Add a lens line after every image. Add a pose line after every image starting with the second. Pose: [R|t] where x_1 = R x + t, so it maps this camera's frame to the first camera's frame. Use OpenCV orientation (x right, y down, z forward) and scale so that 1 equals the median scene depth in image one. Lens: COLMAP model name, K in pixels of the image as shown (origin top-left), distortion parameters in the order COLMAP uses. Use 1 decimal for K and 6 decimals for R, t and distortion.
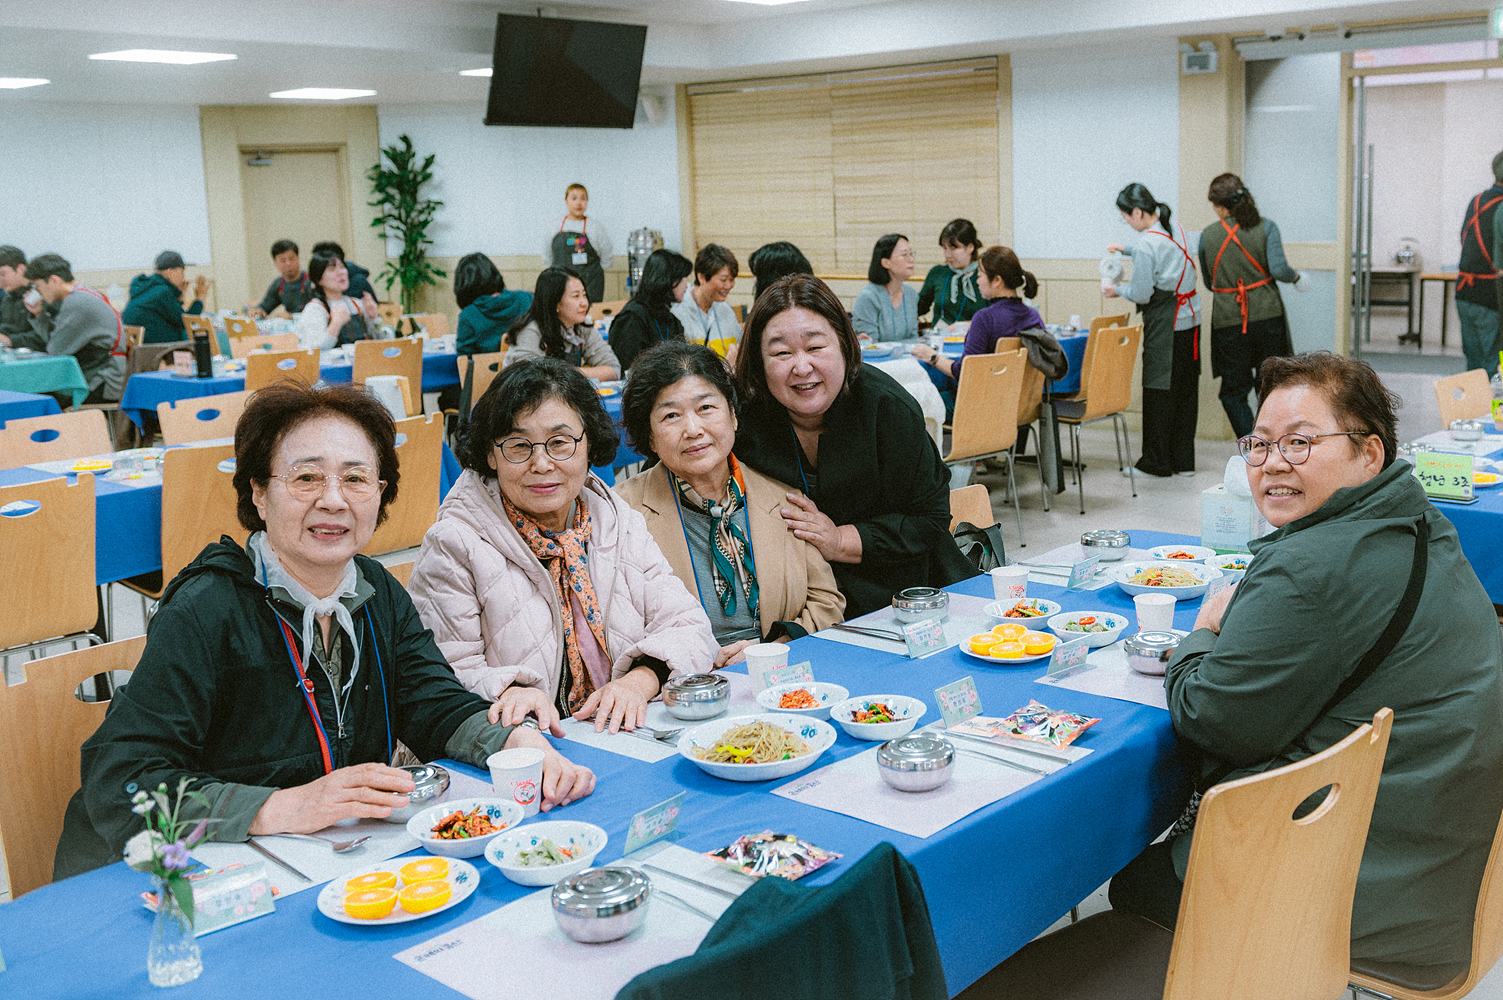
lens RADIAL K [[1595.4, 0, 751.5], [0, 1595.4, 500.0], [0, 0, 1]] dist [-0.015716, -0.011563]
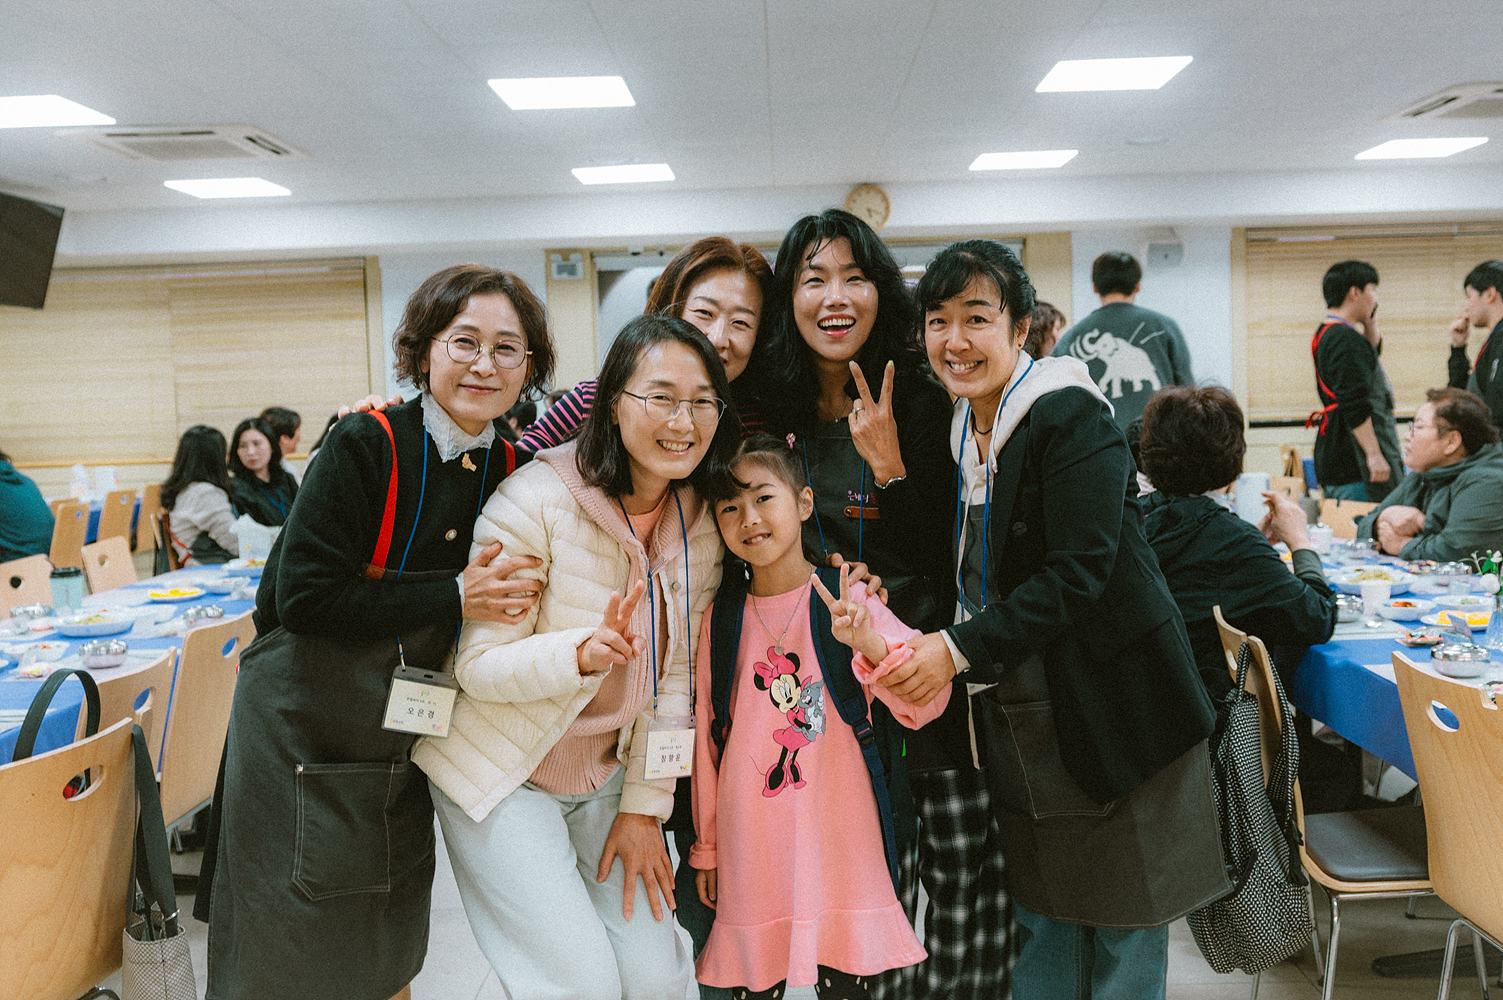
lens RADIAL K [[1270.3, 0, 751.5], [0, 1270.3, 500.0], [0, 0, 1]] dist [-0.007755, 0.001035]
pose [[0.754093, -0.067119, 0.653328, -0.261324], [0.135322, 0.989298, -0.054558, -0.024618], [-0.642675, 0.129552, 0.755106, 0.182335]]
